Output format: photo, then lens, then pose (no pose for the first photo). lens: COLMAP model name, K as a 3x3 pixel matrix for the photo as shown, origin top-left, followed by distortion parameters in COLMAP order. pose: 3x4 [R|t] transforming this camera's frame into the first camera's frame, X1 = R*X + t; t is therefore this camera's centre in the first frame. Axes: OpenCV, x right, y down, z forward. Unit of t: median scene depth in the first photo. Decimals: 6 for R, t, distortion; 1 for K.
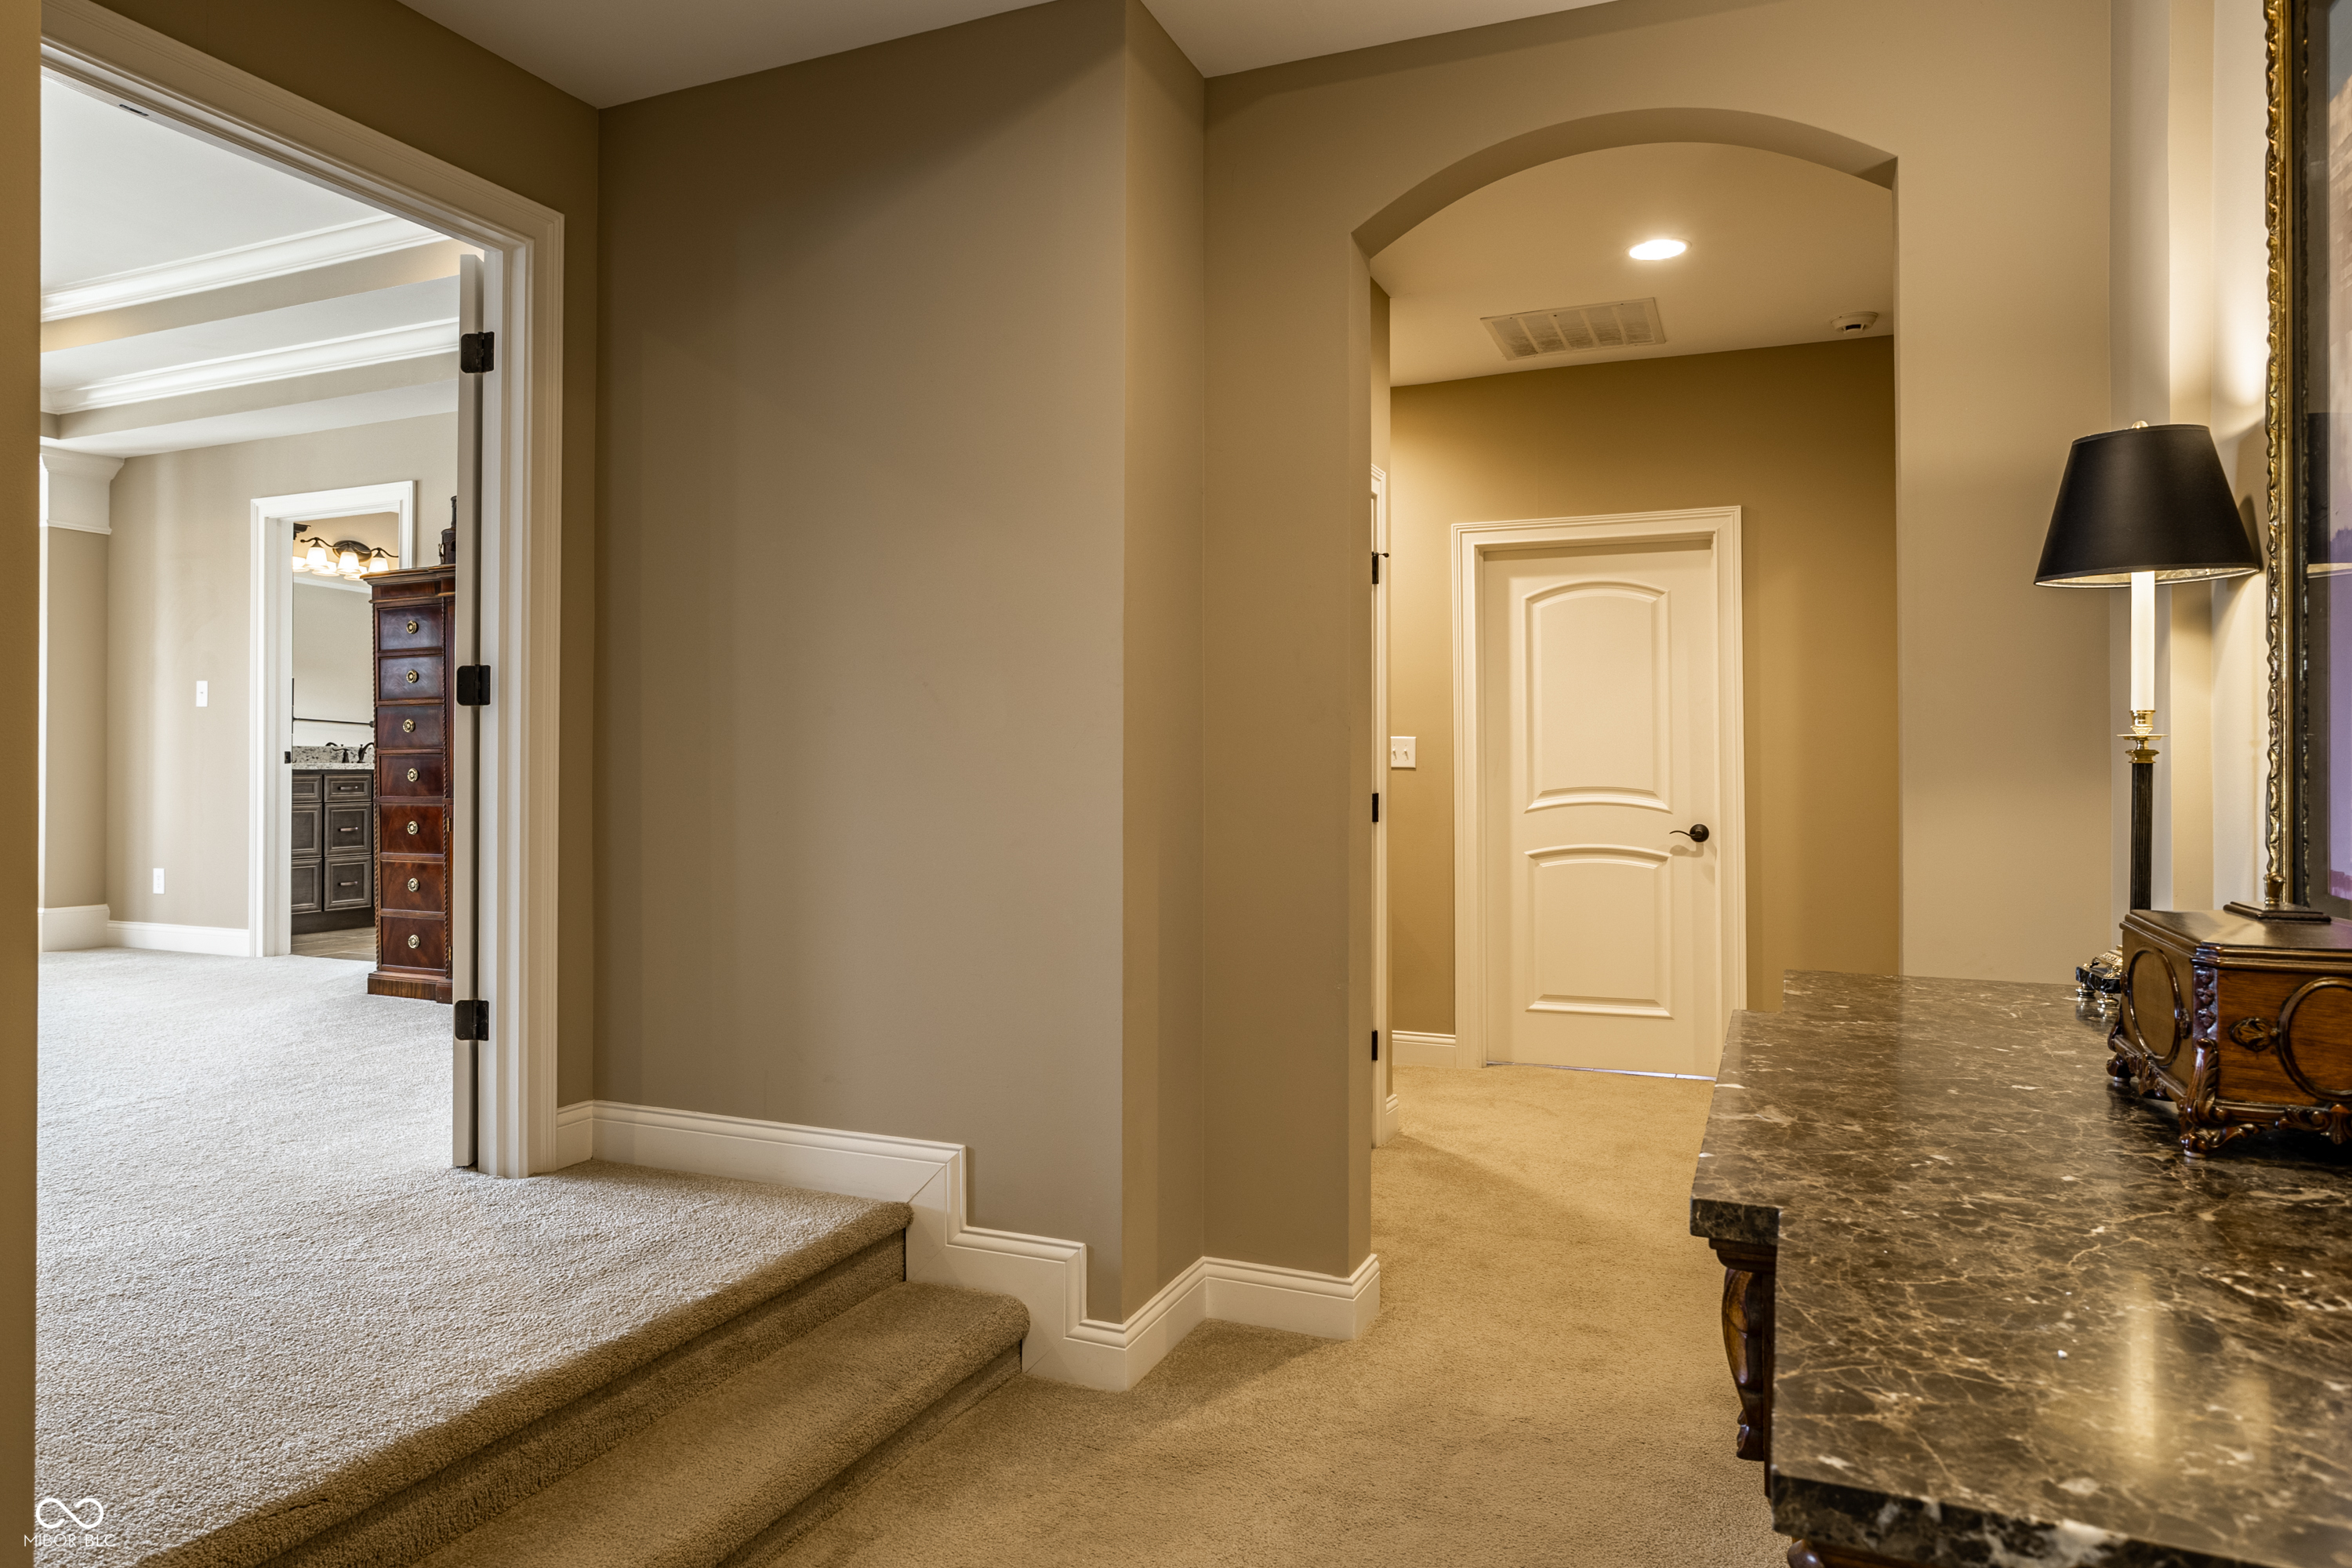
lens RADIAL K [[1420.7, 0, 1179.7], [0, 1420.7, 774.2], [0, 0, 1]] dist [0.005553, 0.002961]
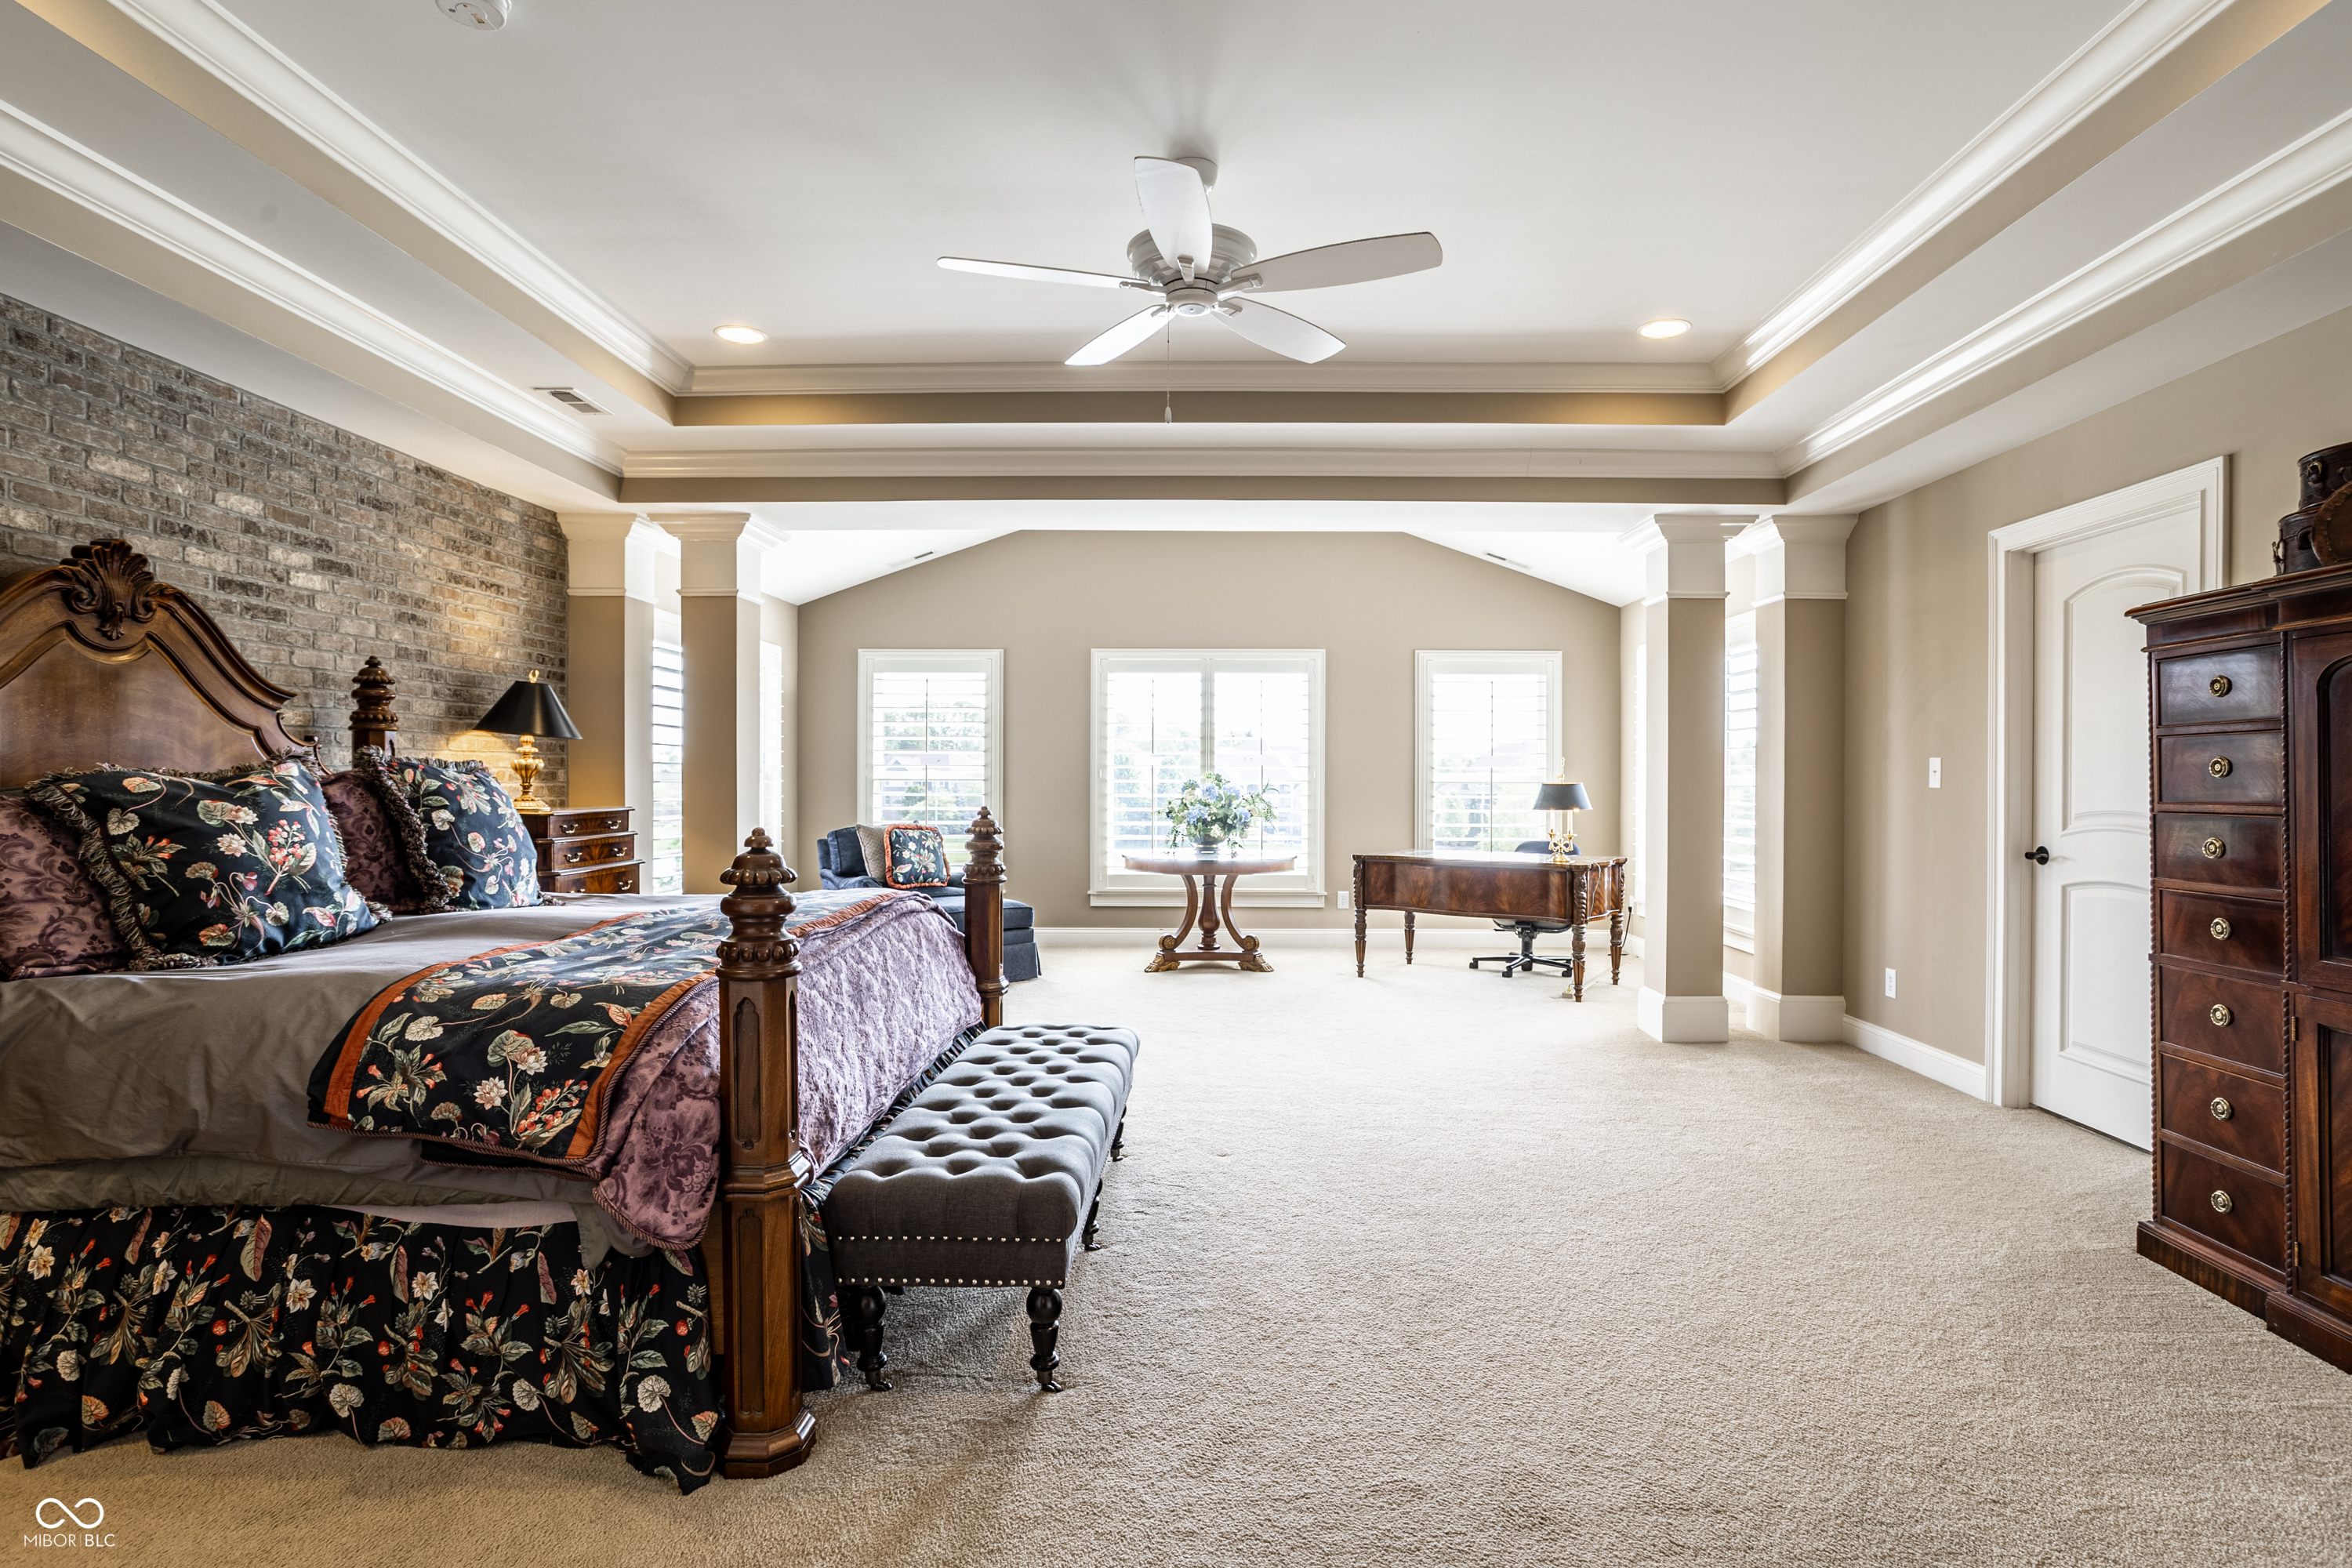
lens RADIAL K [[1223.7, 0, 1182.7], [0, 1223.7, 787.4], [0, 0, 1]] dist [0.000809, 0.002759]
pose [[0.365366, 0.002925, -0.930860, -0.178489], [-0.004950, 0.999987, 0.001199, -0.048482], [0.930851, 0.004170, 0.365375, 0.331029]]
